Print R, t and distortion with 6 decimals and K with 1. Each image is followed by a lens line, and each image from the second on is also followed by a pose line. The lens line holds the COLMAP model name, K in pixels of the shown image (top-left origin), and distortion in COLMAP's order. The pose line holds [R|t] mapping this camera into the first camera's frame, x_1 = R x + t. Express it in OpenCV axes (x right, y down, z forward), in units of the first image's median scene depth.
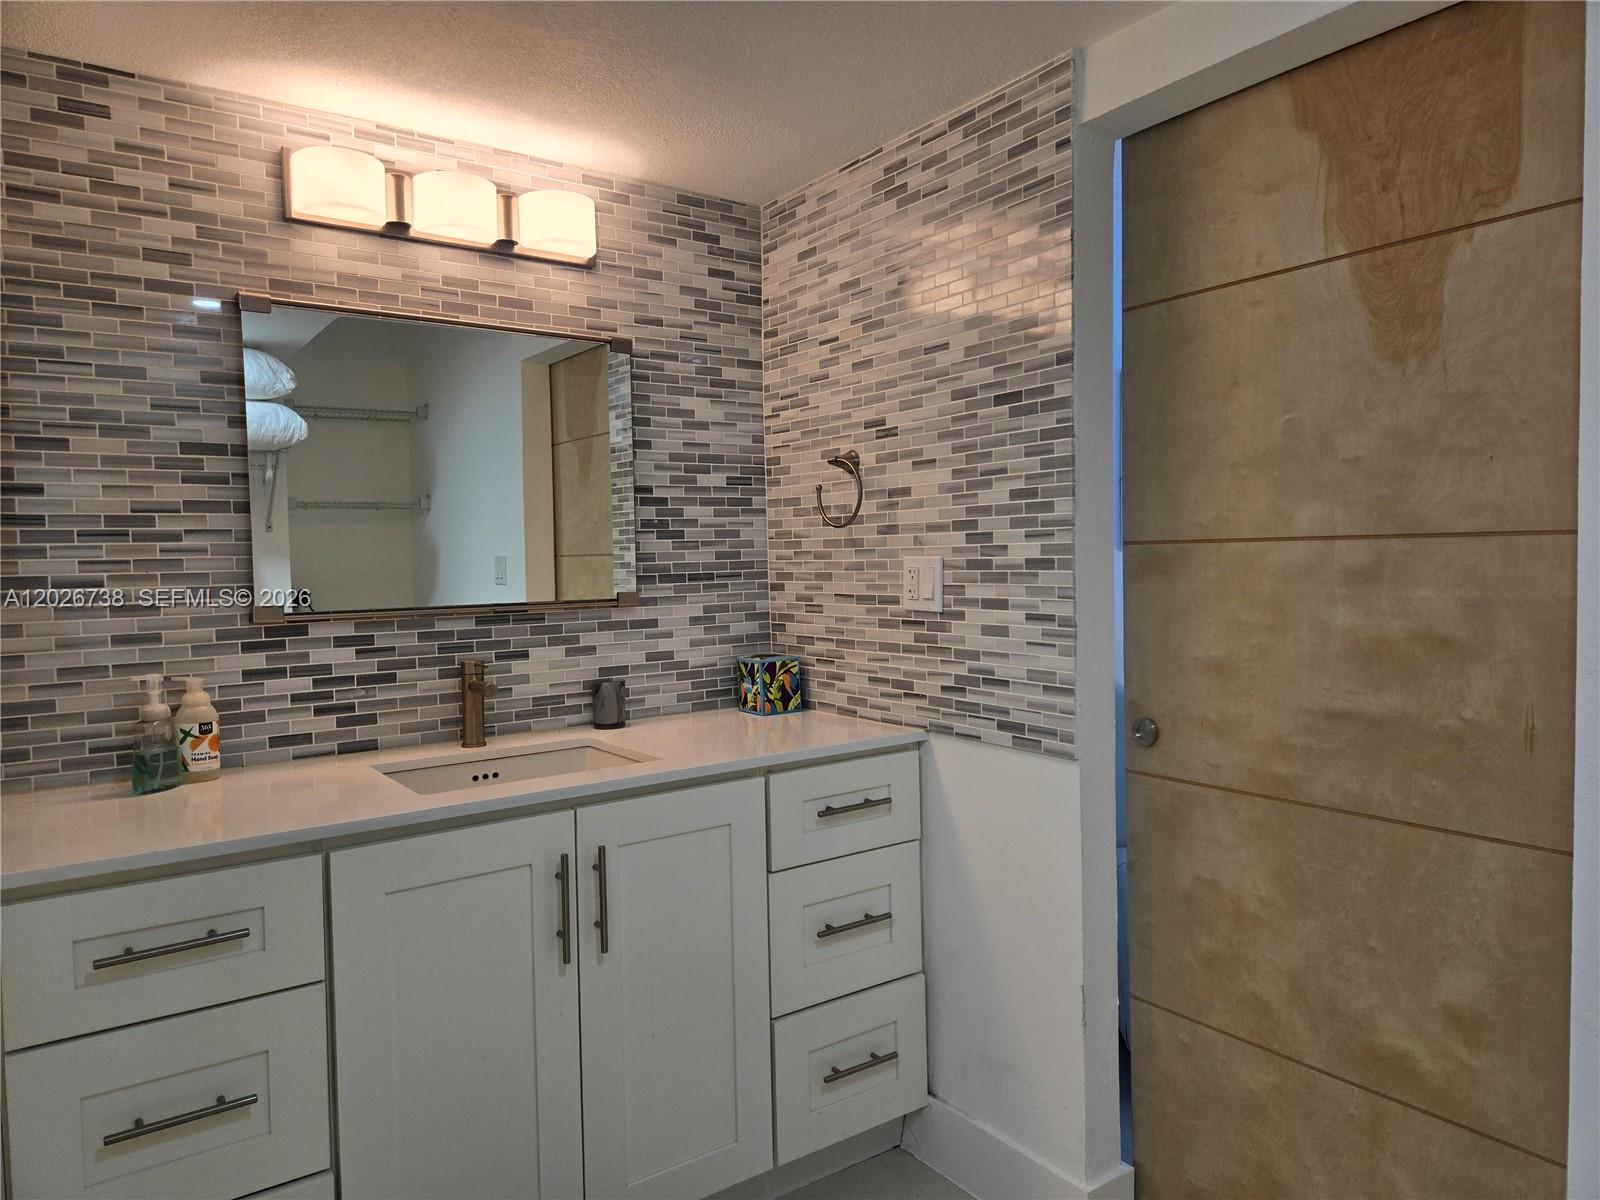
lens RADIAL K [[1068.3, 0, 790.4], [0, 1068.3, 615.8], [0, 0, 1]] dist [0.066961, -0.059328]
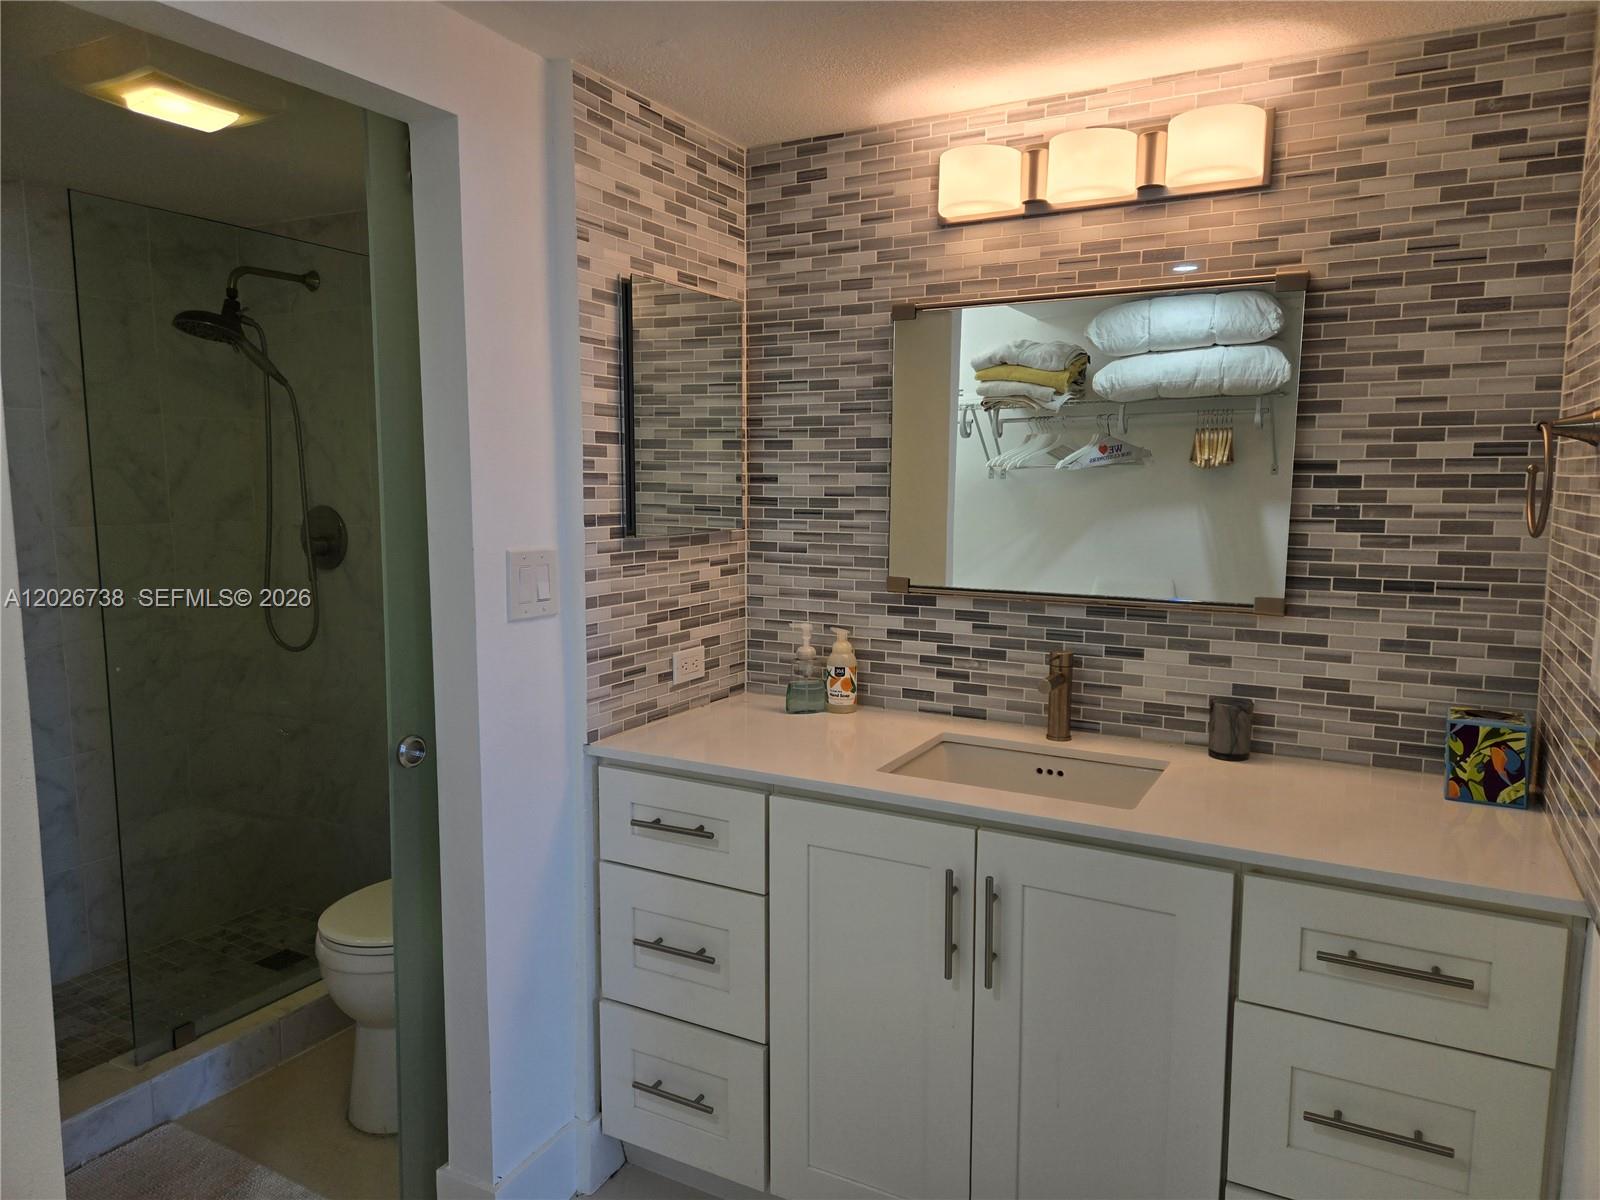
lens RADIAL K [[1068.3, 0, 801.4], [0, 1068.3, 623.0], [0, 0, 1]] dist [0.066961, -0.059328]
pose [[0.431924, 0.146276, -0.889969, 0.469000], [-0.061042, 0.989239, 0.132966, -0.100473], [0.899842, -0.003106, 0.436205, 0.377433]]
